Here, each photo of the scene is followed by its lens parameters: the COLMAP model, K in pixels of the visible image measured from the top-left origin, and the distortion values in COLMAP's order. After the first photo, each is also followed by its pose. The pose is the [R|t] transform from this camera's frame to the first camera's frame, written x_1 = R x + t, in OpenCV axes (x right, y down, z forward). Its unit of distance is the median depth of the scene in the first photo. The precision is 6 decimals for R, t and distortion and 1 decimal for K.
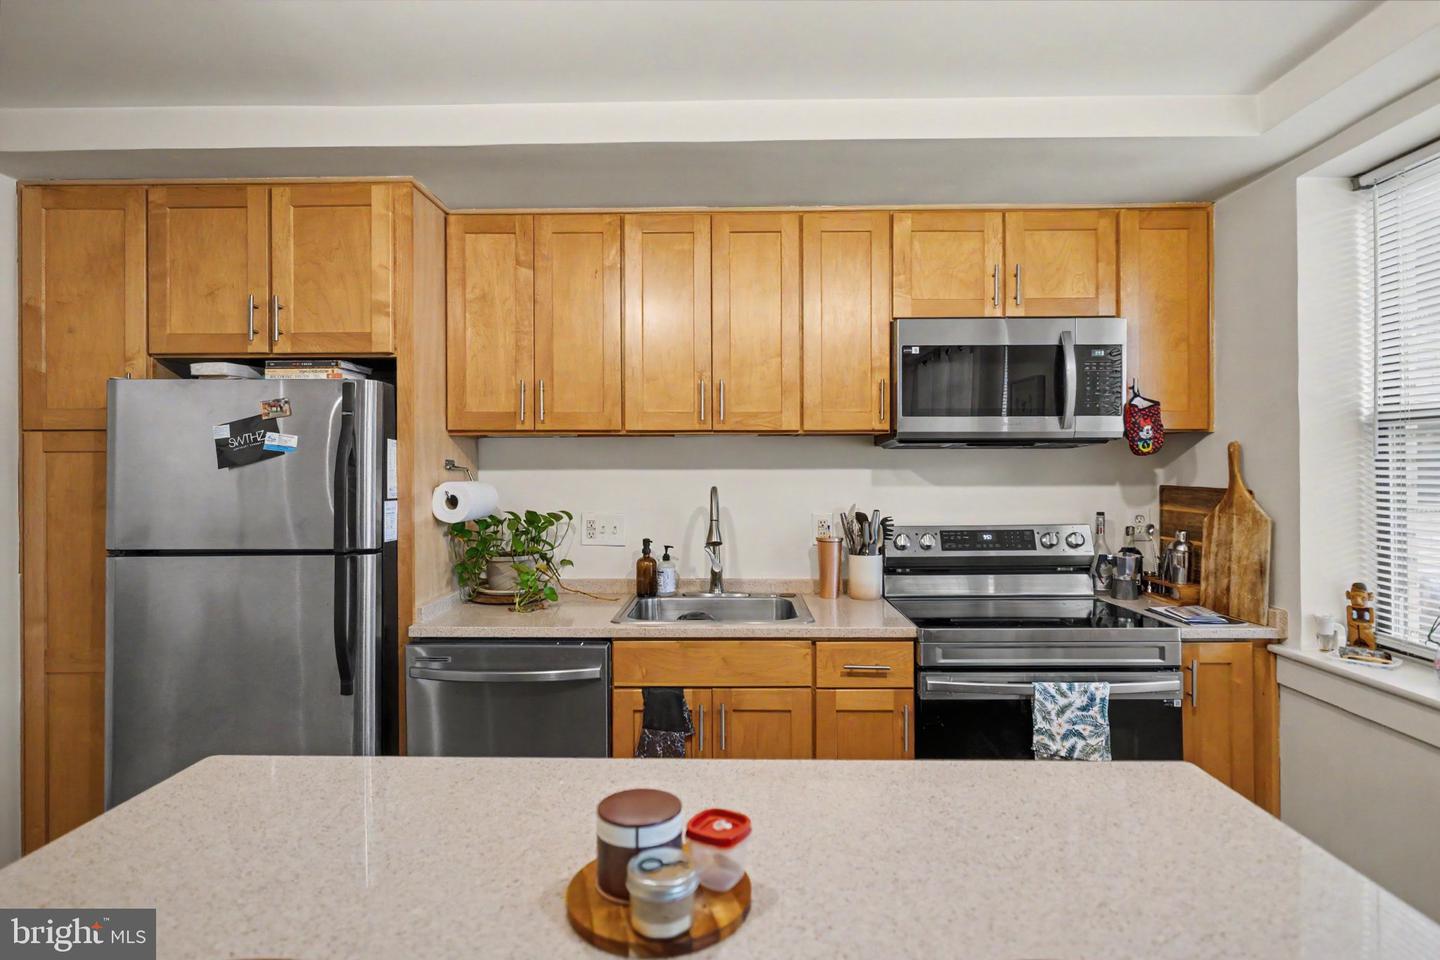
lens RADIAL K [[760.1, 0, 728.0], [0, 760.1, 463.1], [0, 0, 1]] dist [-0.000379, -0.000229]
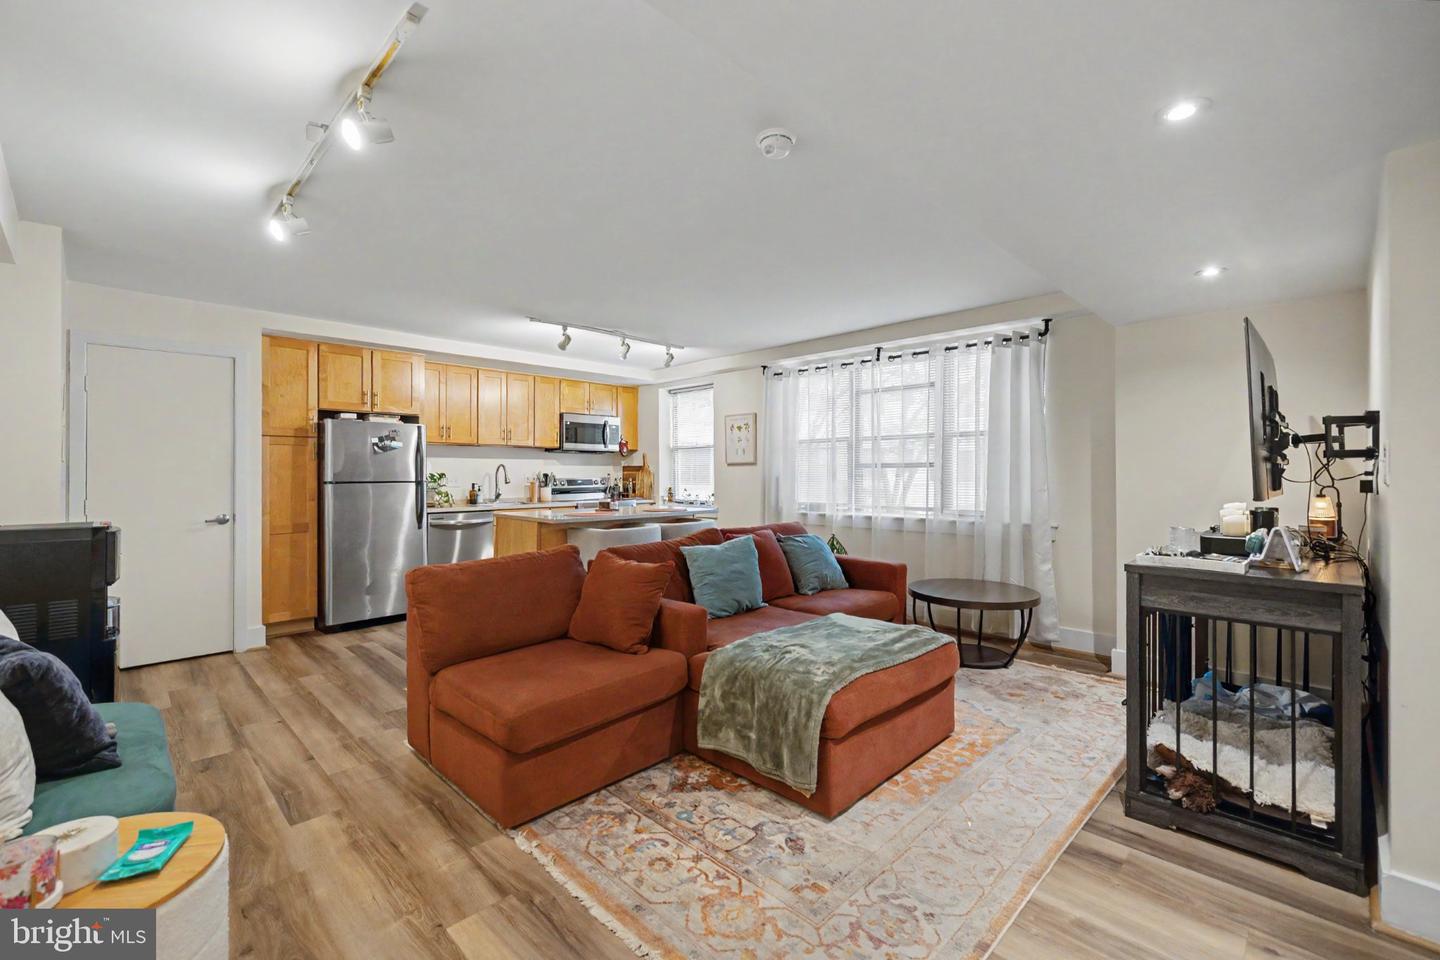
lens RADIAL K [[615.1, 0, 719.7], [0, 615.1, 467.7], [0, 0, 1]] dist [0.000772, 0.000084]
pose [[0.688944, 0.008777, 0.724762, -1.258887], [-0.003336, 0.999954, -0.008938, 0.068320], [-0.724807, 0.003740, 0.688942, -1.343046]]
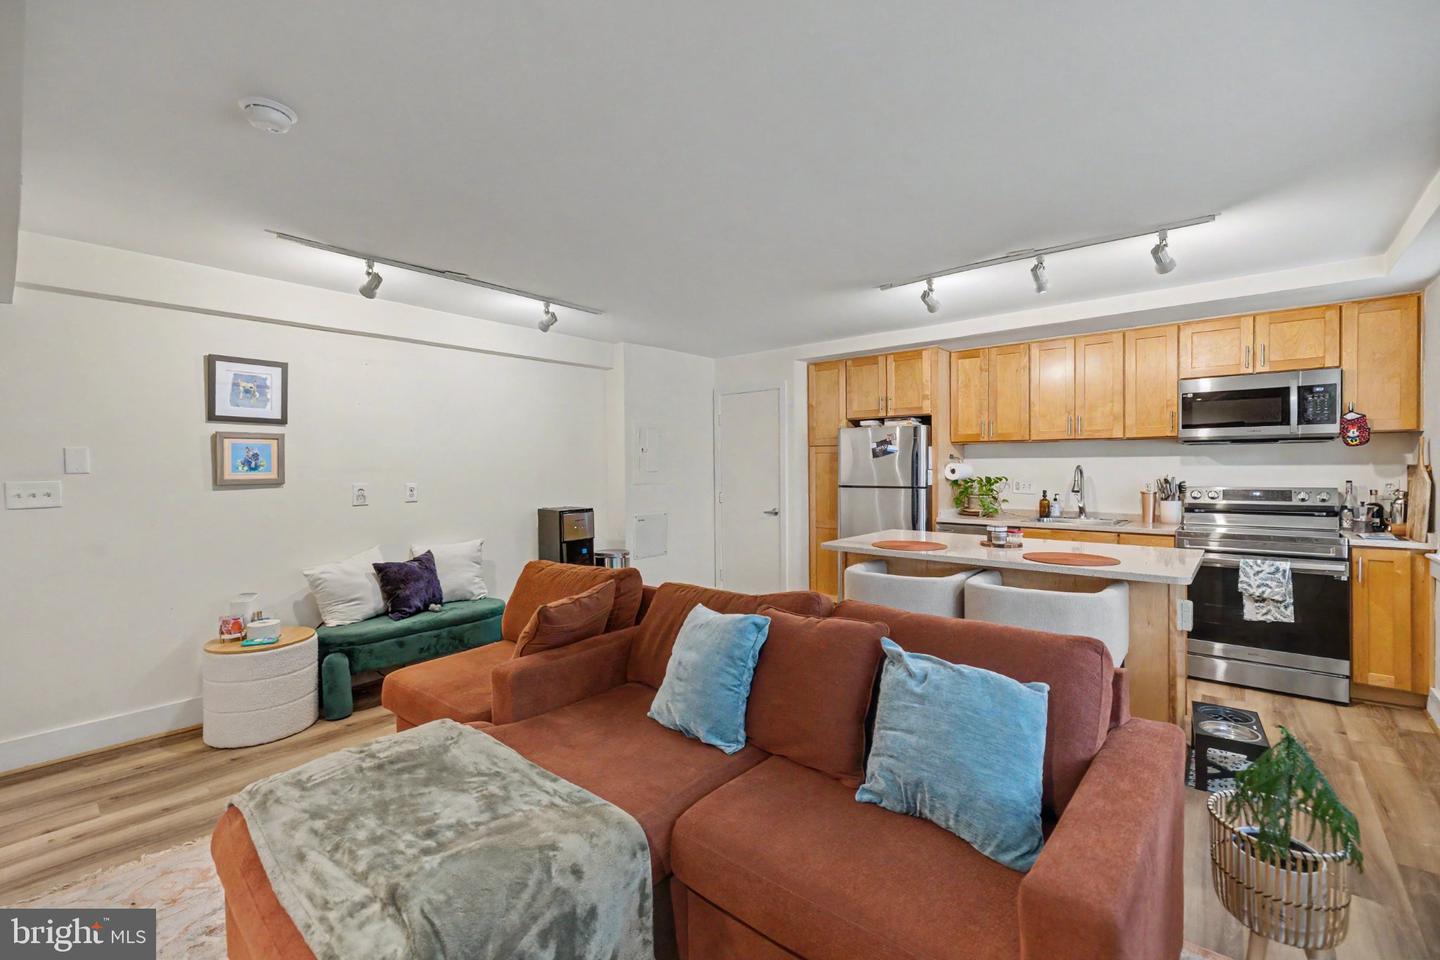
lens RADIAL K [[612.0, 0, 722.6], [0, 612.0, 475.1], [0, 0, 1]] dist [0.000586, -0.000054]
pose [[0.767305, 0.007647, -0.641237, 0.340143], [0.007907, 0.999740, 0.021385, 0.015081], [0.641234, -0.021479, 0.767045, -1.012044]]
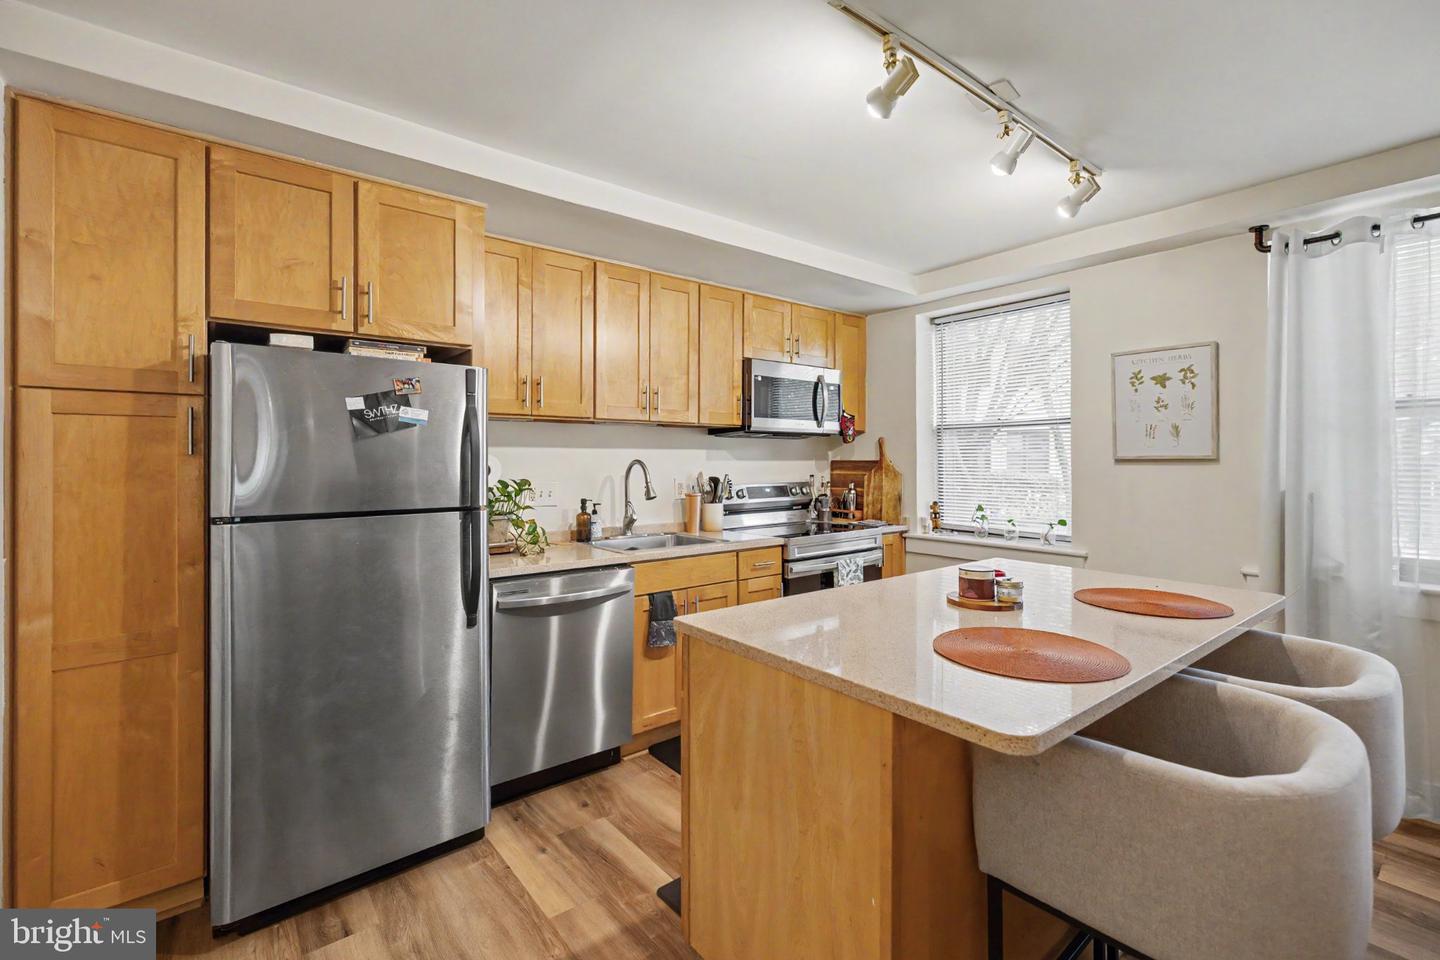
lens RADIAL K [[635.0, 0, 720.9], [0, 635.0, 453.4], [0, 0, 1]] dist [-0.000996, 0.000250]
pose [[0.769575, 0.008829, 0.638496, -0.729285], [-0.004483, 0.999954, -0.008425, 0.030818], [-0.638541, 0.003621, 0.769579, -0.029345]]
